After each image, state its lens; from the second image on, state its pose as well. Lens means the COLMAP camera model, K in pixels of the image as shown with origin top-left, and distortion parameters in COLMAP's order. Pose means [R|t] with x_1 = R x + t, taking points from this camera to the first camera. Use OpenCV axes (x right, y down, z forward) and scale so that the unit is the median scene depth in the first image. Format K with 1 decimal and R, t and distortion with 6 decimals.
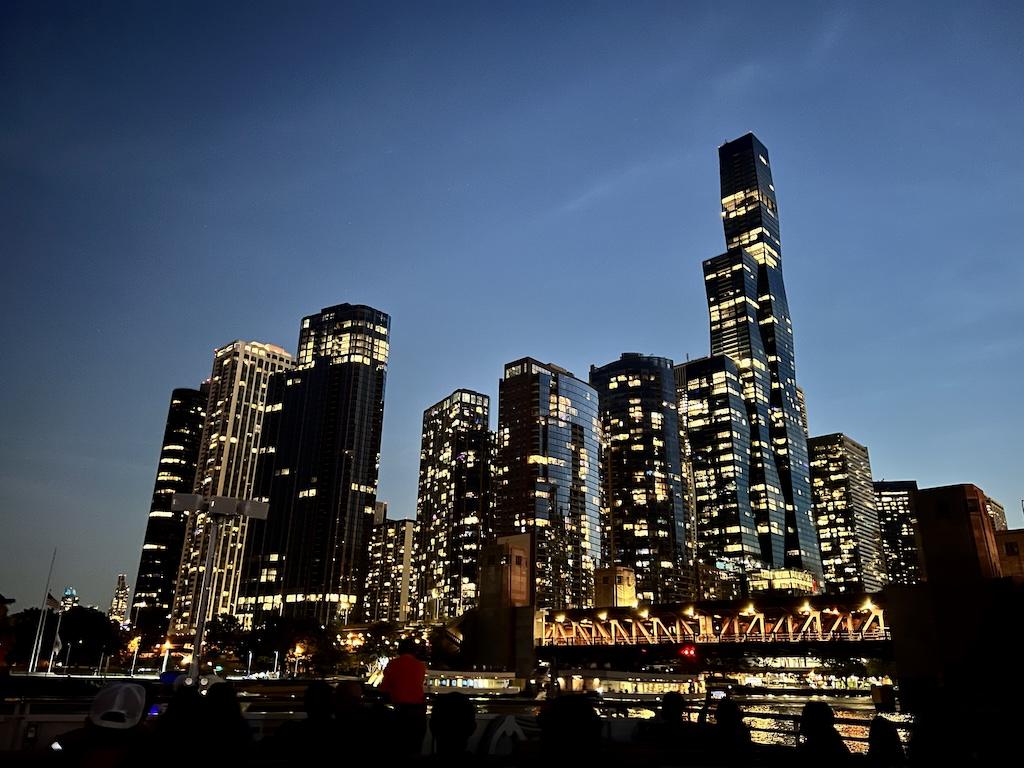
lens RADIAL K [[775.9, 0, 511.1], [0, 775.9, 375.4], [0, 0, 1]] dist [0.012743, 0.001031]
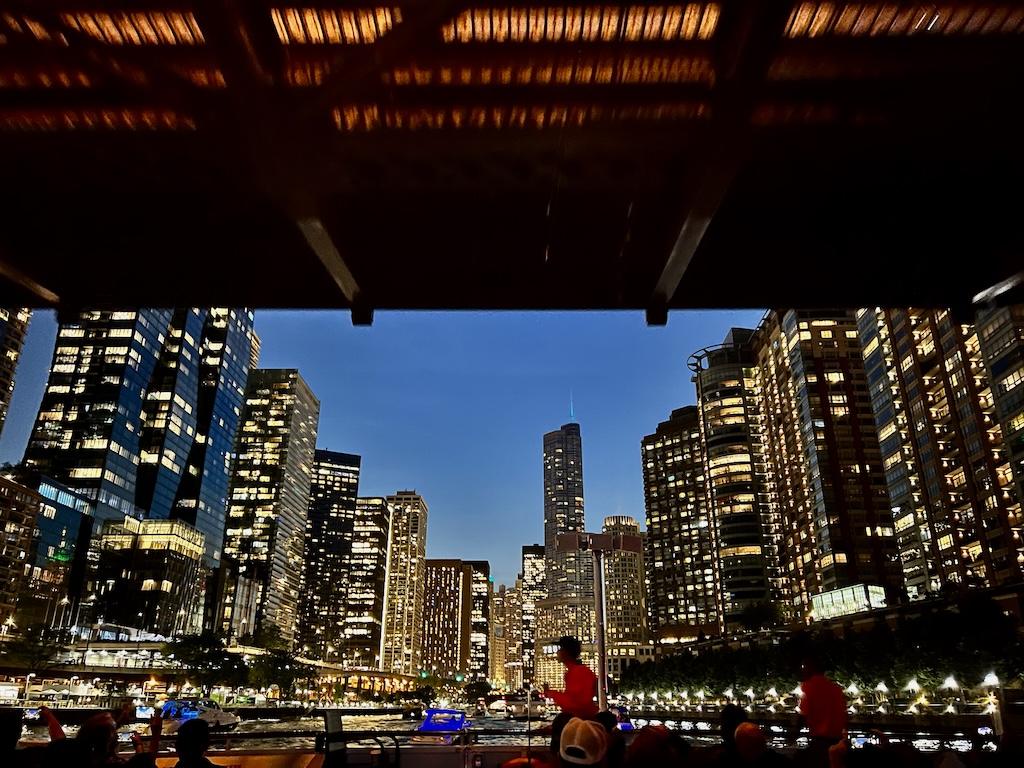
lens RADIAL K [[775.9, 0, 513.5], [0, 775.9, 382.0], [0, 0, 1]] dist [0.012743, 0.001031]
pose [[0.752725, 0.243097, 0.611808, 0.138004], [-0.237150, 0.967061, -0.092480, 0.121761], [-0.614137, -0.075478, 0.785582, 0.306376]]
